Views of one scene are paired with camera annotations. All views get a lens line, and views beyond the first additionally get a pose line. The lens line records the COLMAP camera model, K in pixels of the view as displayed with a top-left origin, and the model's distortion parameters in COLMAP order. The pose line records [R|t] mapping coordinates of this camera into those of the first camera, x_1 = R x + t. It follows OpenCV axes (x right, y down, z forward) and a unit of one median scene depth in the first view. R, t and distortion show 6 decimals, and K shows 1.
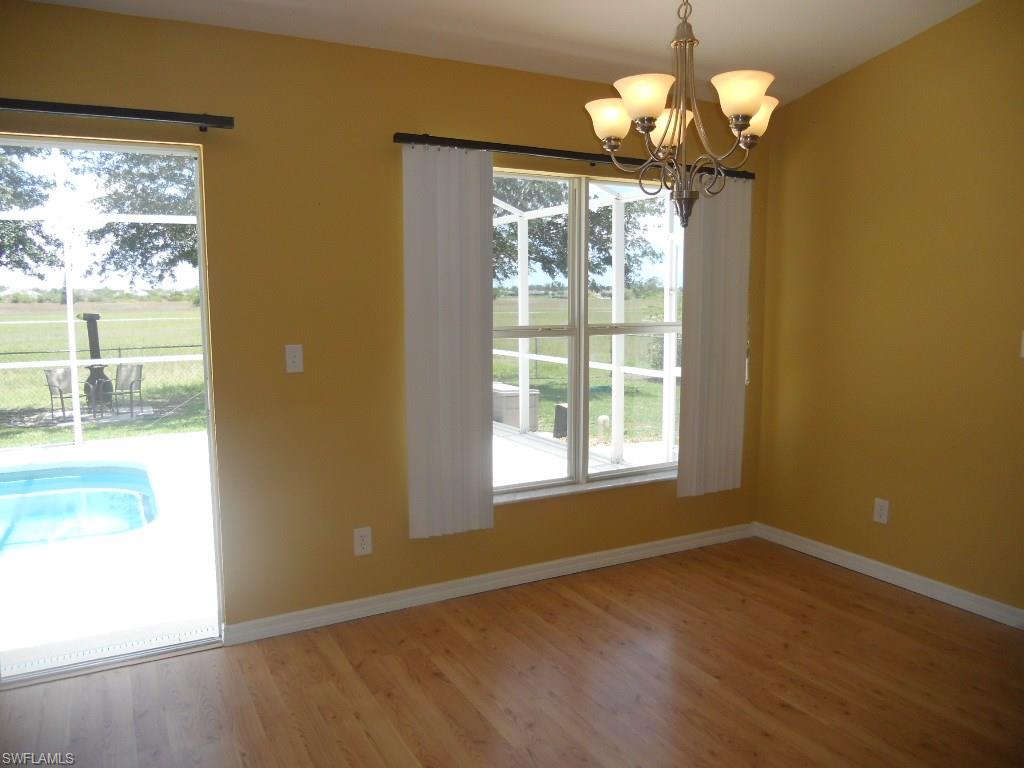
lens RADIAL K [[774.5, 0, 504.9], [0, 774.5, 388.4], [0, 0, 1]] dist [-0.048619, -0.001577]
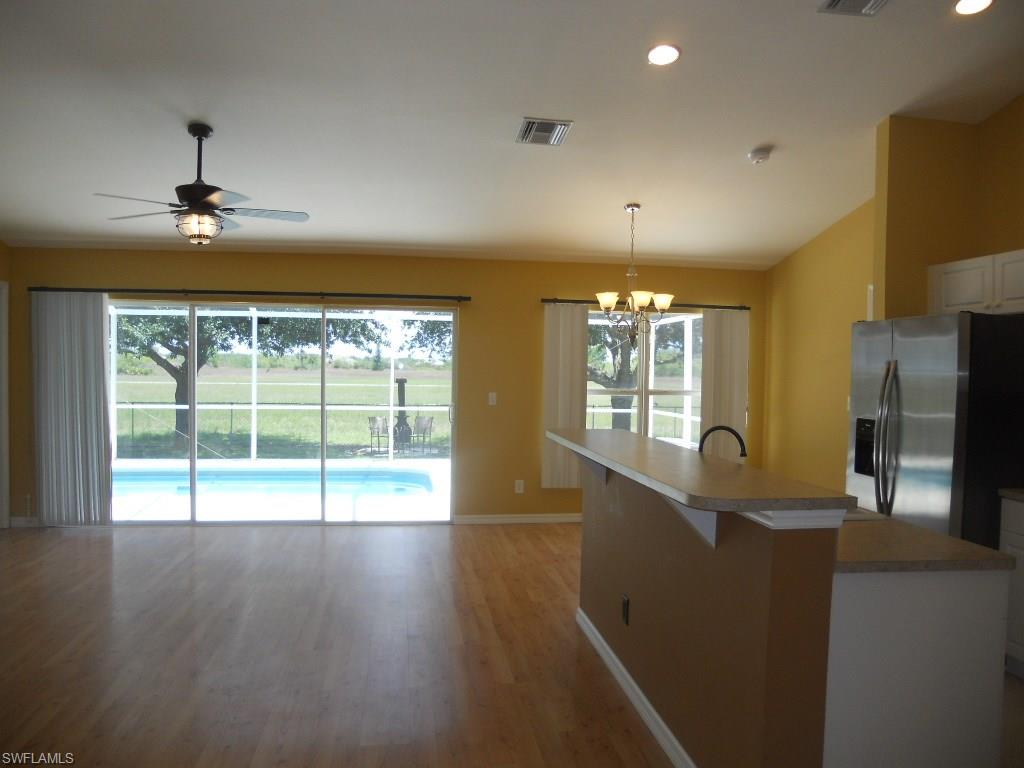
lens RADIAL K [[774.5, 0, 510.9], [0, 774.5, 390.0], [0, 0, 1]] dist [-0.048619, -0.001577]
pose [[0.939975, 0.030218, -0.339901, 0.221630], [-0.061950, 0.994631, -0.082894, 0.048788], [0.335572, 0.098975, 0.936801, -0.446702]]
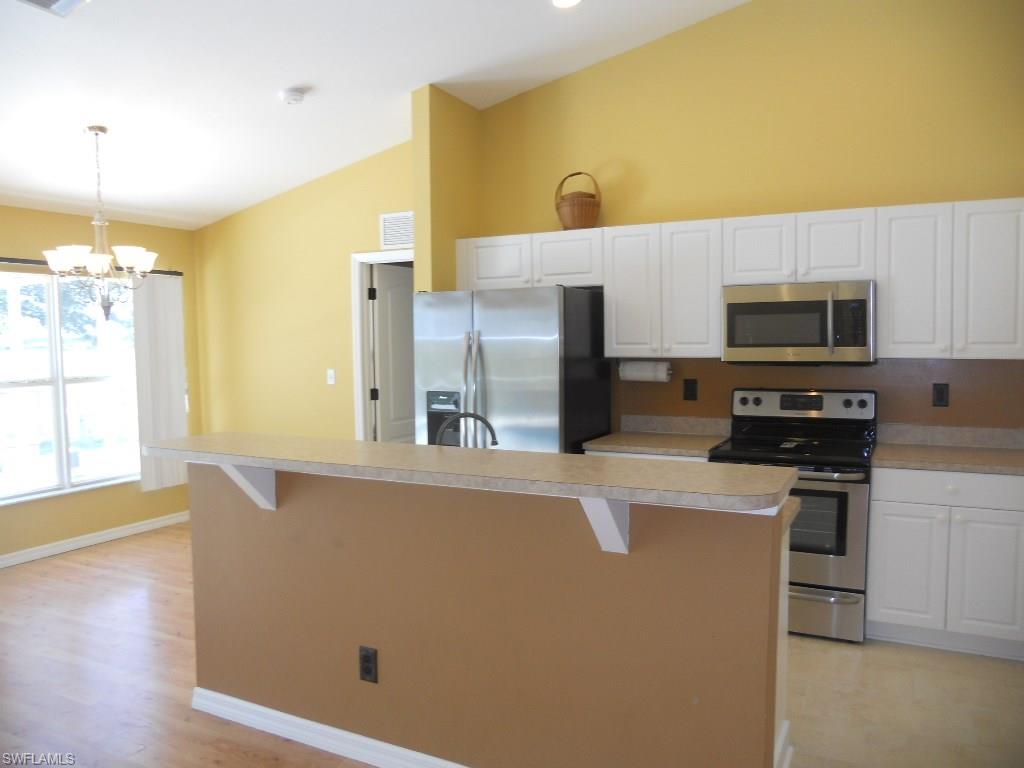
lens RADIAL K [[774.5, 0, 517.4], [0, 774.5, 394.7], [0, 0, 1]] dist [-0.048619, -0.001577]
pose [[0.825014, -0.049567, 0.562934, 0.002280], [0.079921, 0.996368, -0.029398, 0.030233], [-0.559432, 0.069244, 0.825979, -0.322789]]
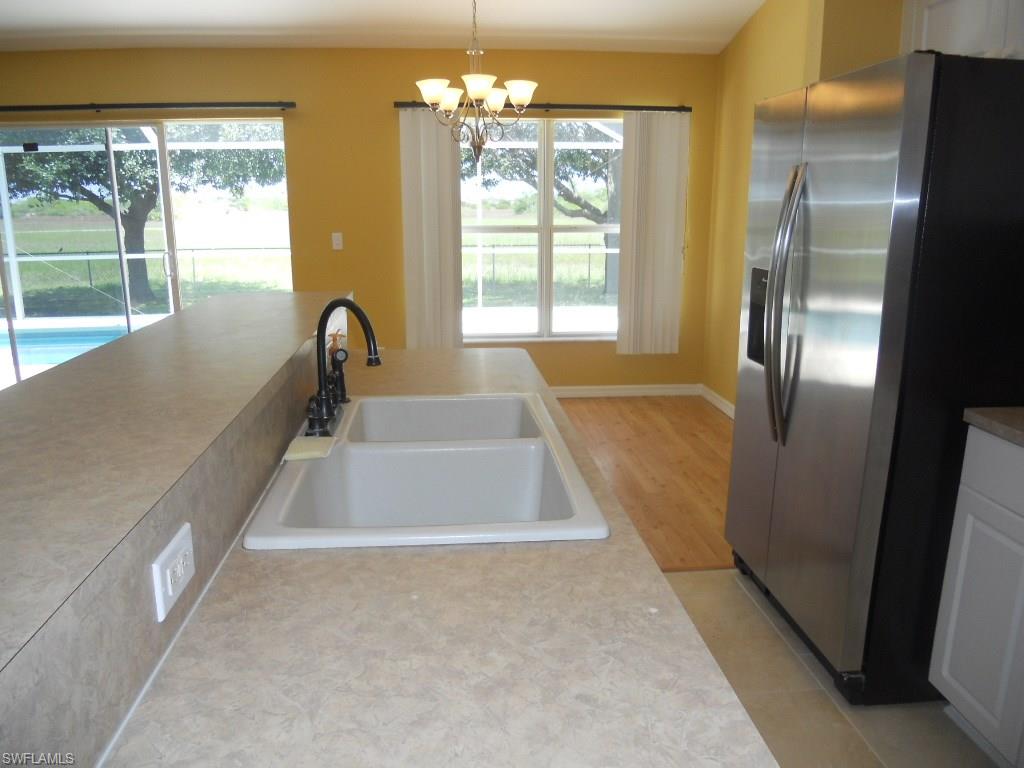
lens RADIAL K [[774.5, 0, 517.9], [0, 774.5, 382.9], [0, 0, 1]] dist [-0.048619, -0.001577]
pose [[0.913125, 0.094436, -0.396592, 0.326584], [-0.051543, 0.991737, 0.117476, 0.021191], [0.404409, -0.086829, 0.910447, -0.174042]]
